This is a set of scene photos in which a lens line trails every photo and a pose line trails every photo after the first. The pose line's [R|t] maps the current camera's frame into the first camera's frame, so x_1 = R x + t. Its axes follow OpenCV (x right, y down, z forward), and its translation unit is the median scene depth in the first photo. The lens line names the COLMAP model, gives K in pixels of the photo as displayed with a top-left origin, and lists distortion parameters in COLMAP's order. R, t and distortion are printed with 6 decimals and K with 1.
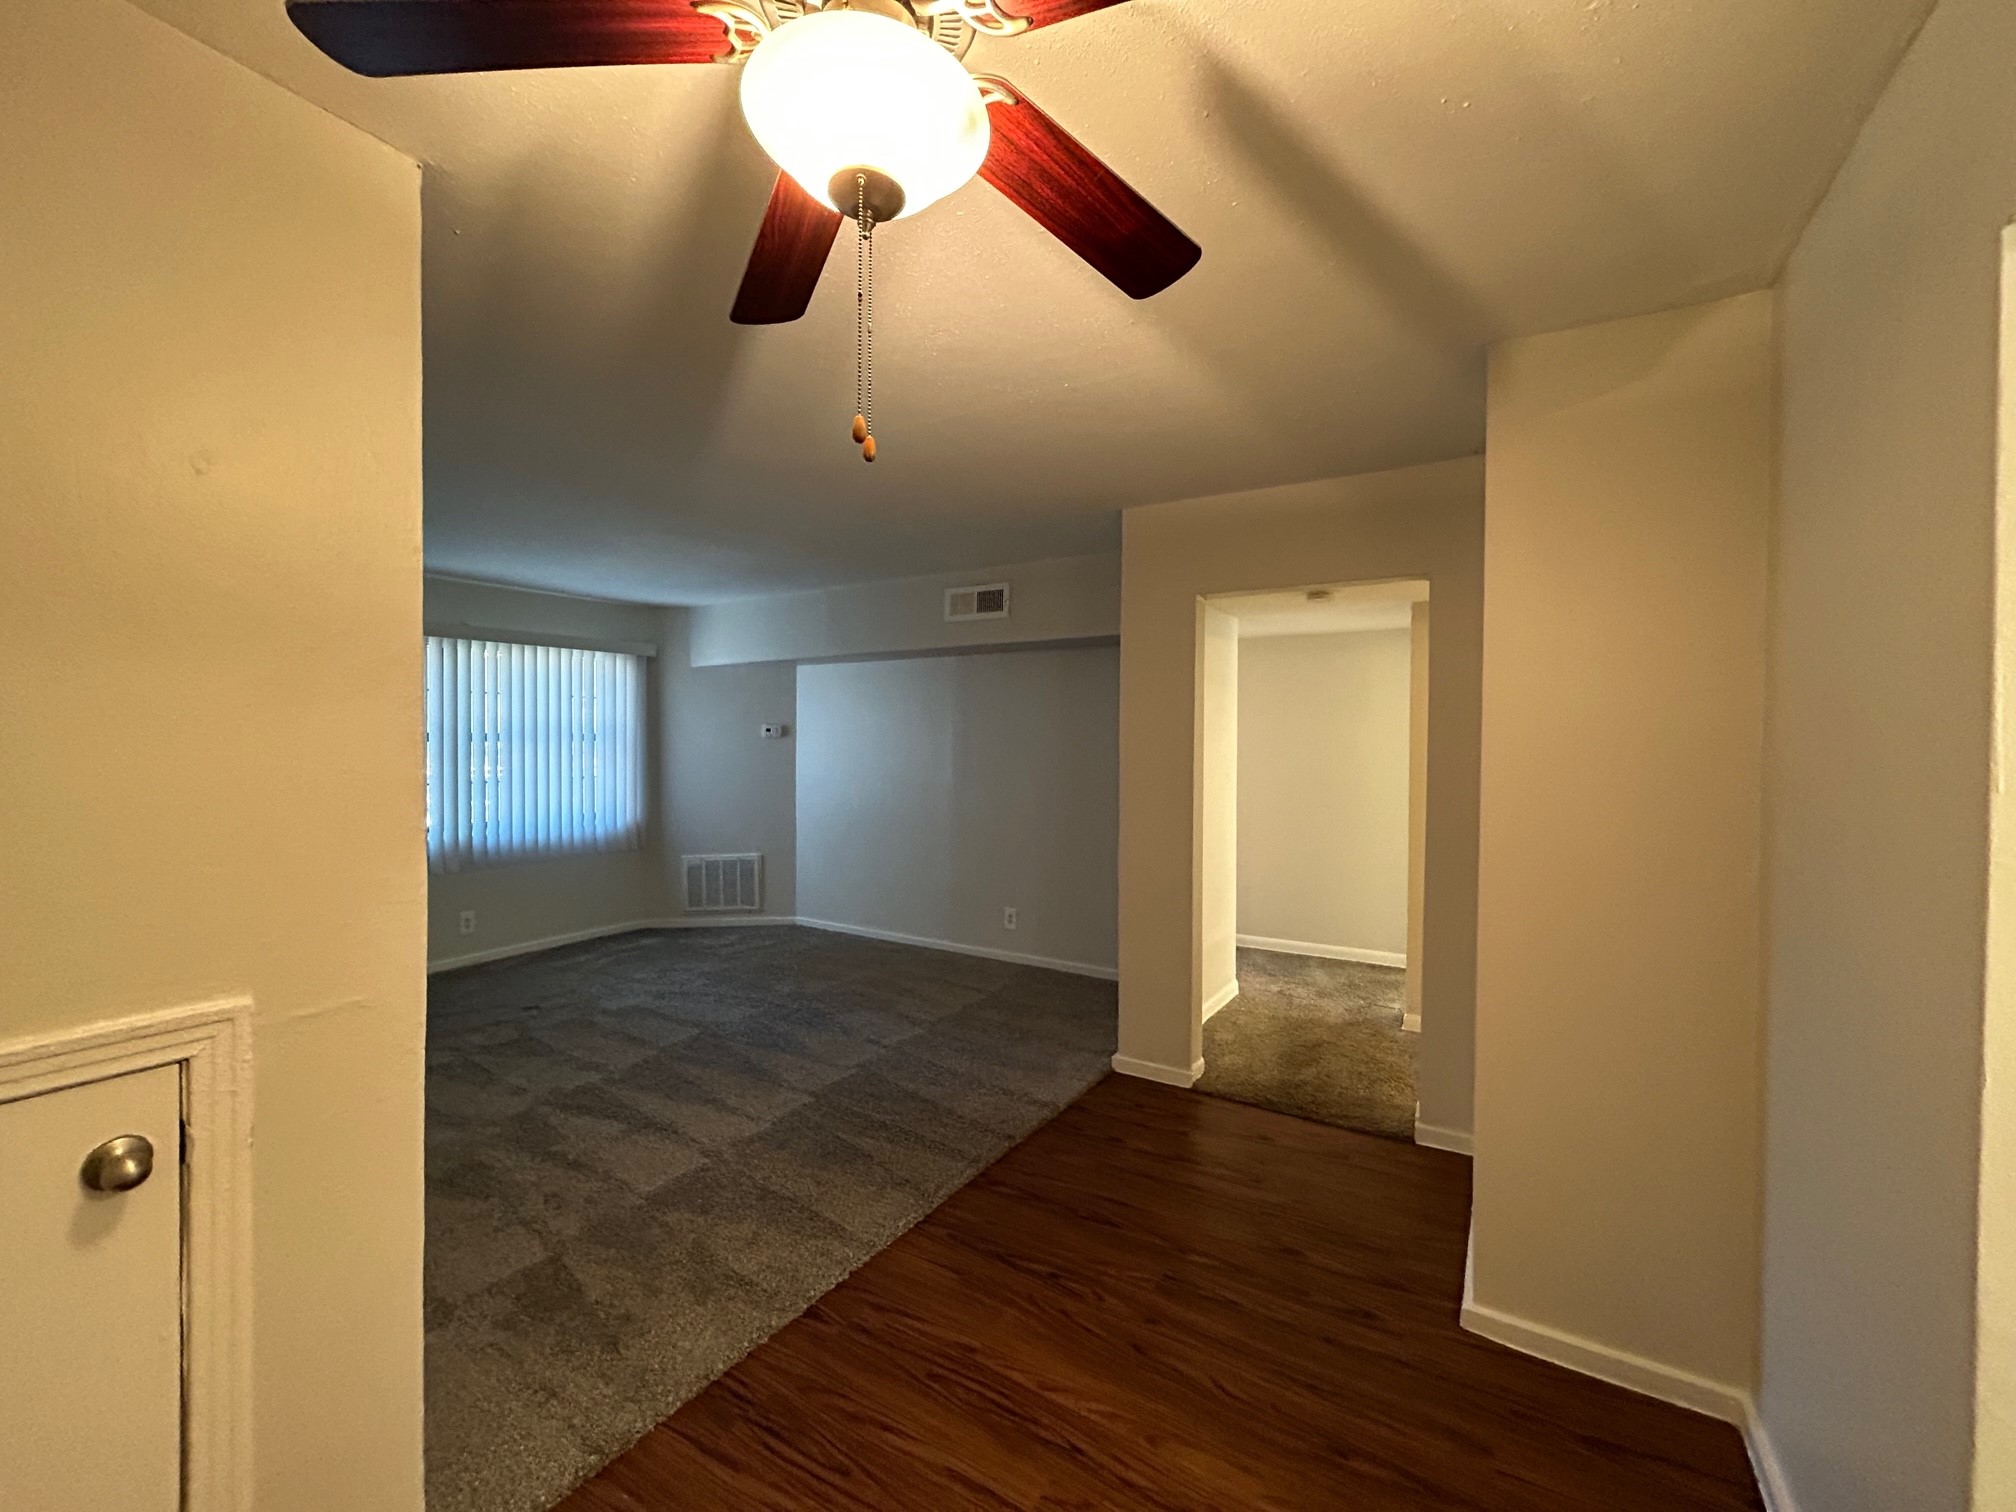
lens RADIAL K [[816.2, 0, 1004.5], [0, 816.2, 746.7], [0, 0, 1]] dist [0.003599, -0.000765]
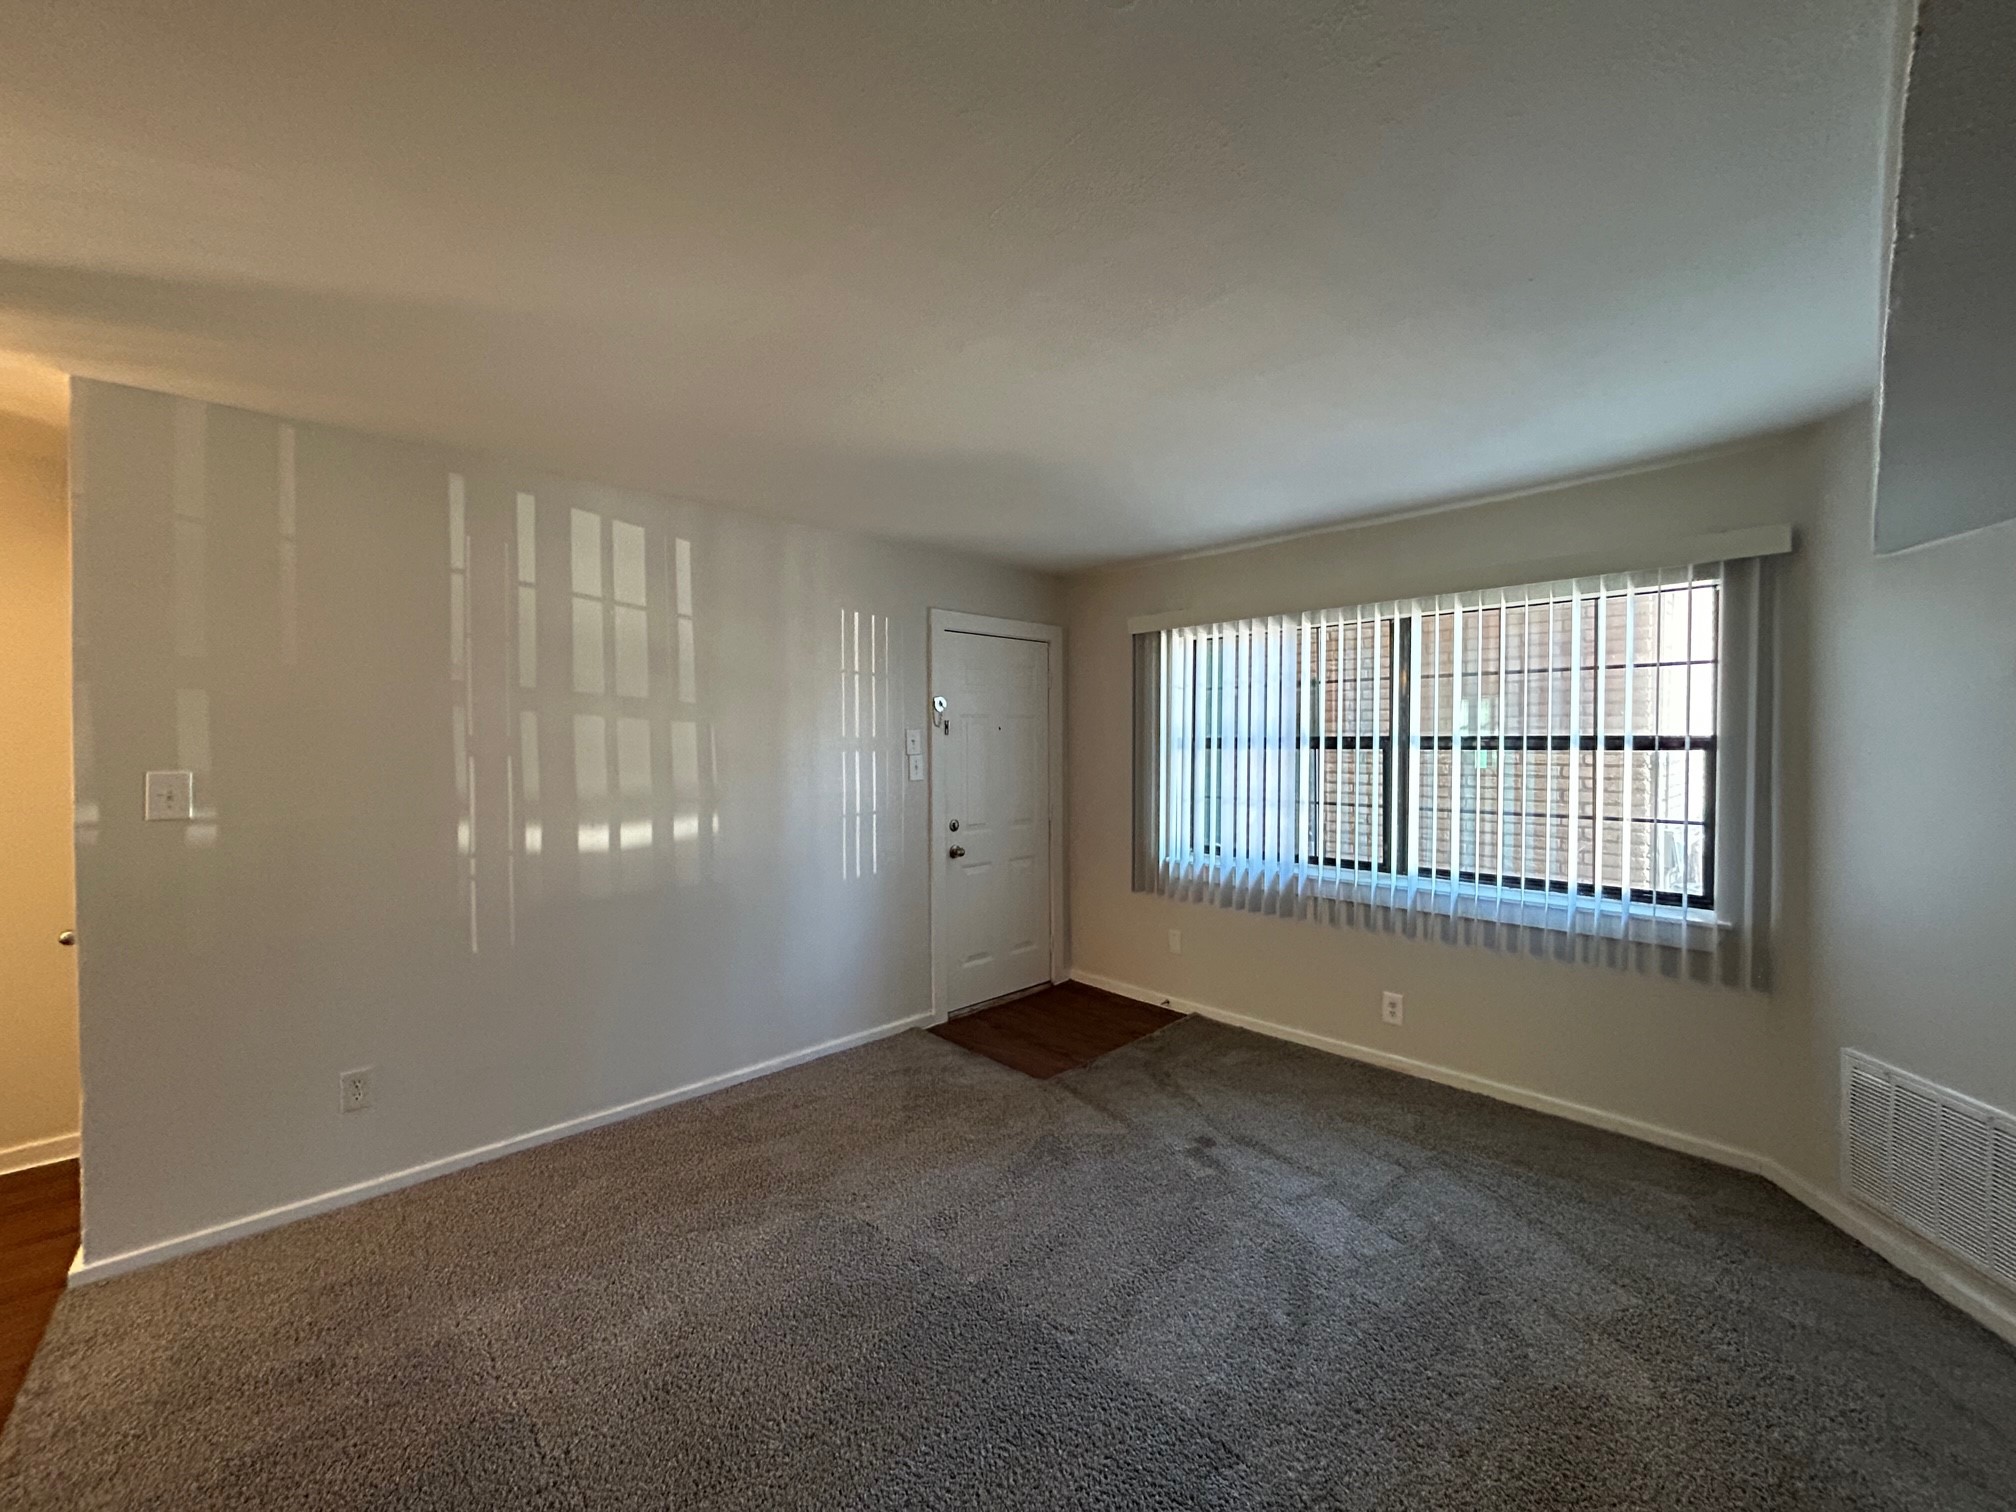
lens RADIAL K [[816.2, 0, 992.2], [0, 816.2, 749.4], [0, 0, 1]] dist [0.003599, -0.000765]
pose [[-0.245517, 0.011164, -0.969328, 0.098229], [-0.011364, 0.999832, 0.014394, -0.012024], [0.969326, 0.014549, -0.245349, 0.819390]]
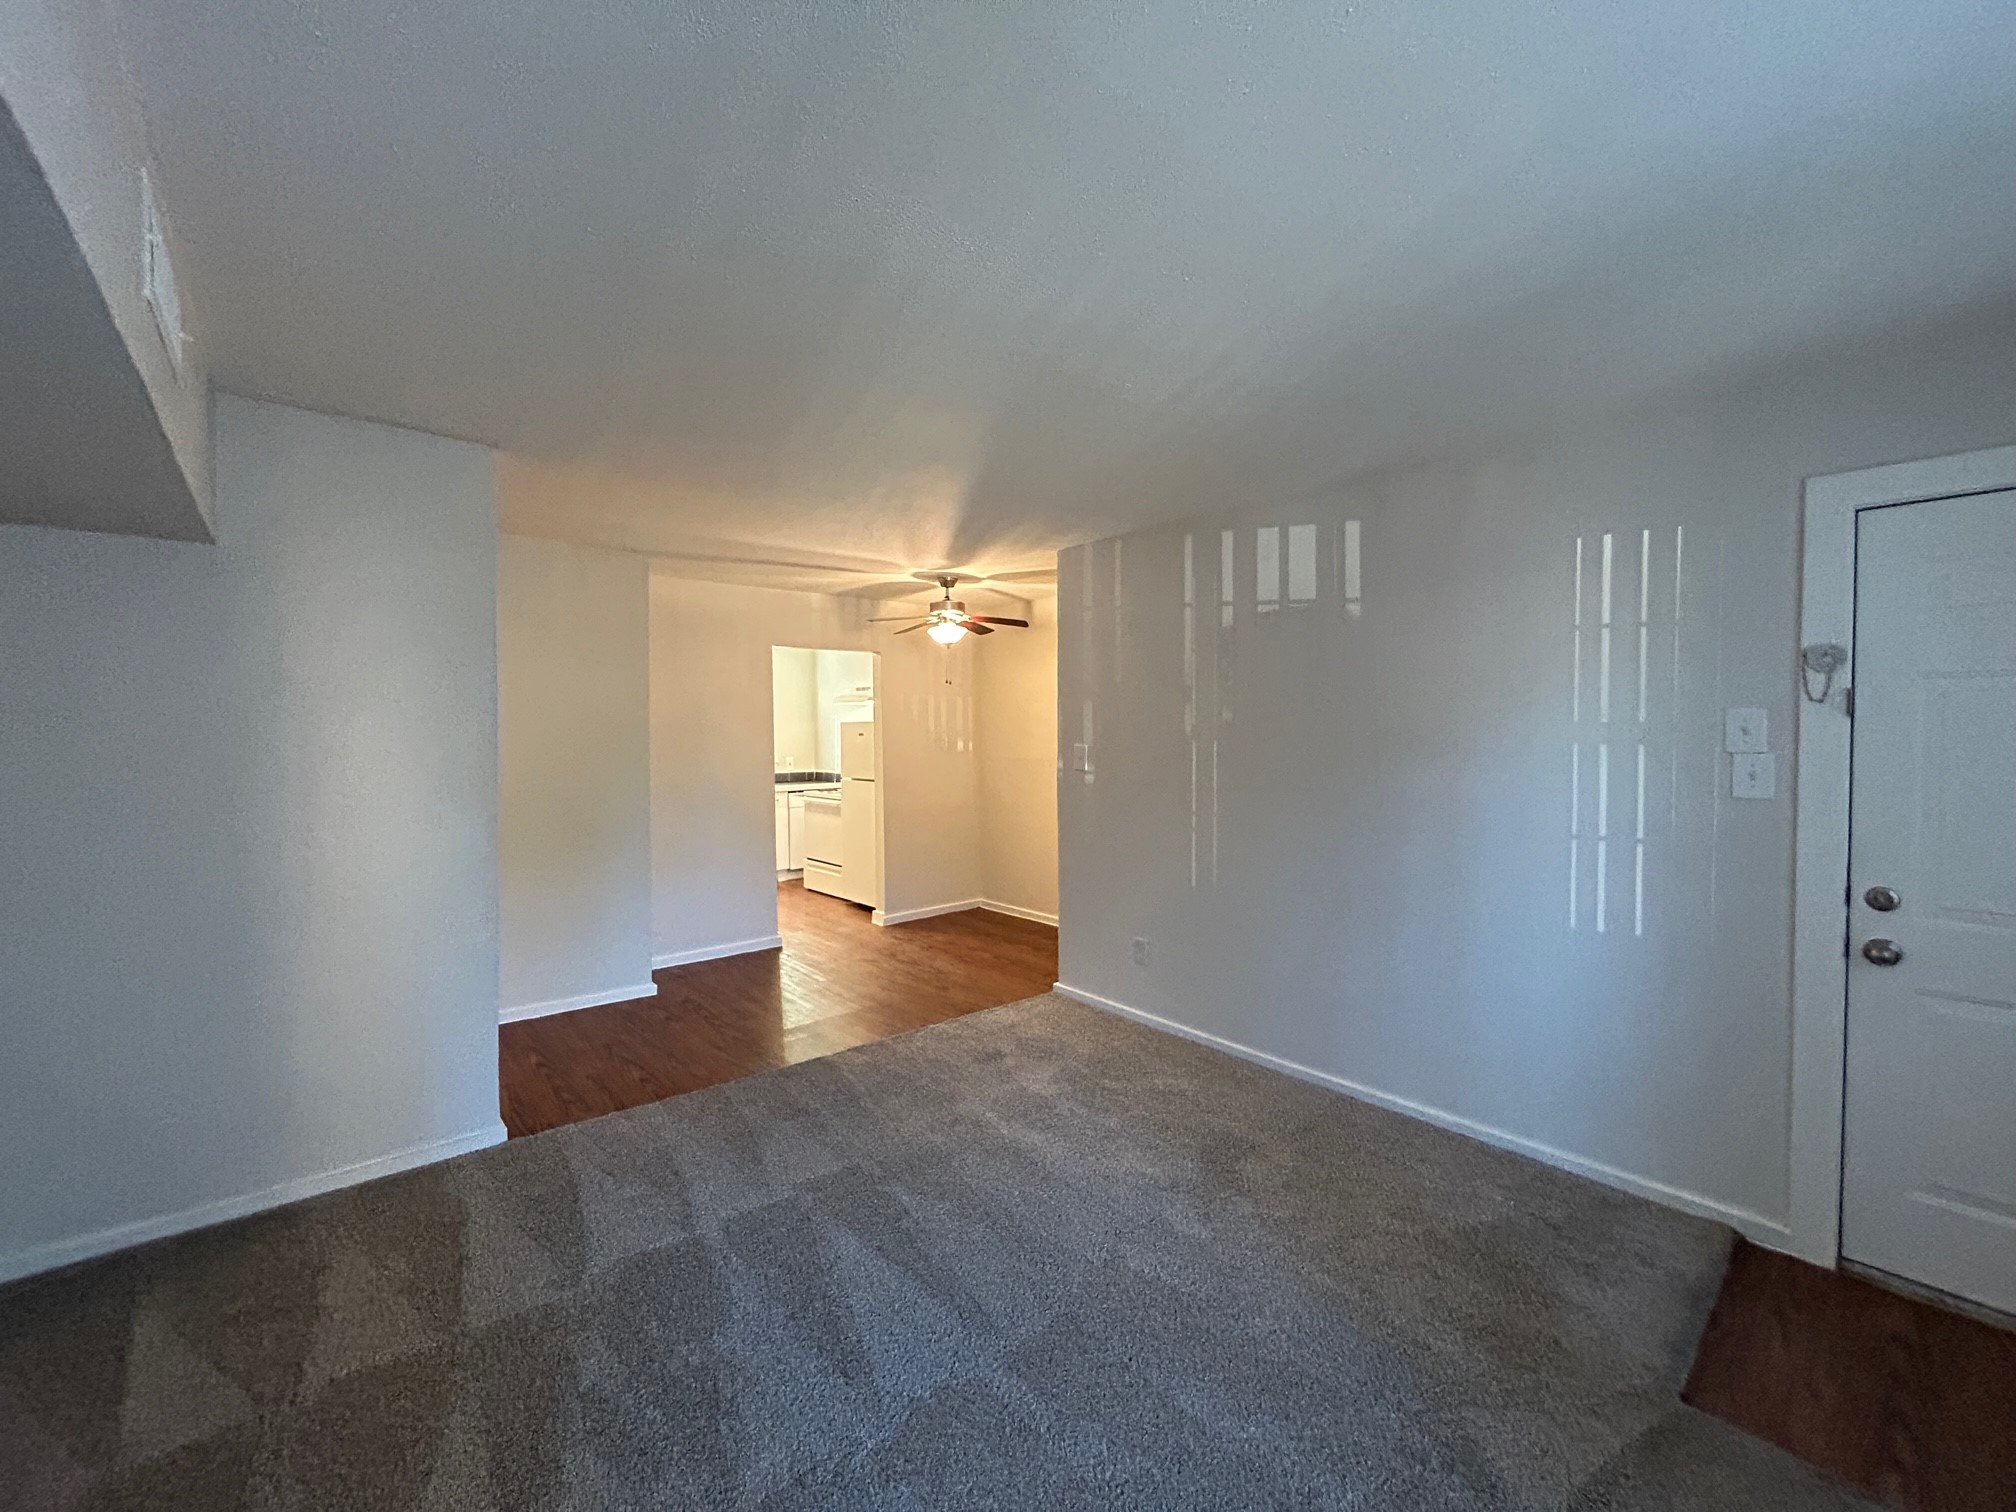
lens RADIAL K [[816.2, 0, 1015.1], [0, 816.2, 748.2], [0, 0, 1]] dist [0.003599, -0.000765]
pose [[-0.959125, -0.008182, 0.282864, -0.387921], [0.001633, 0.999405, 0.034446, -0.013541], [-0.282978, 0.033500, -0.958541, 1.095997]]
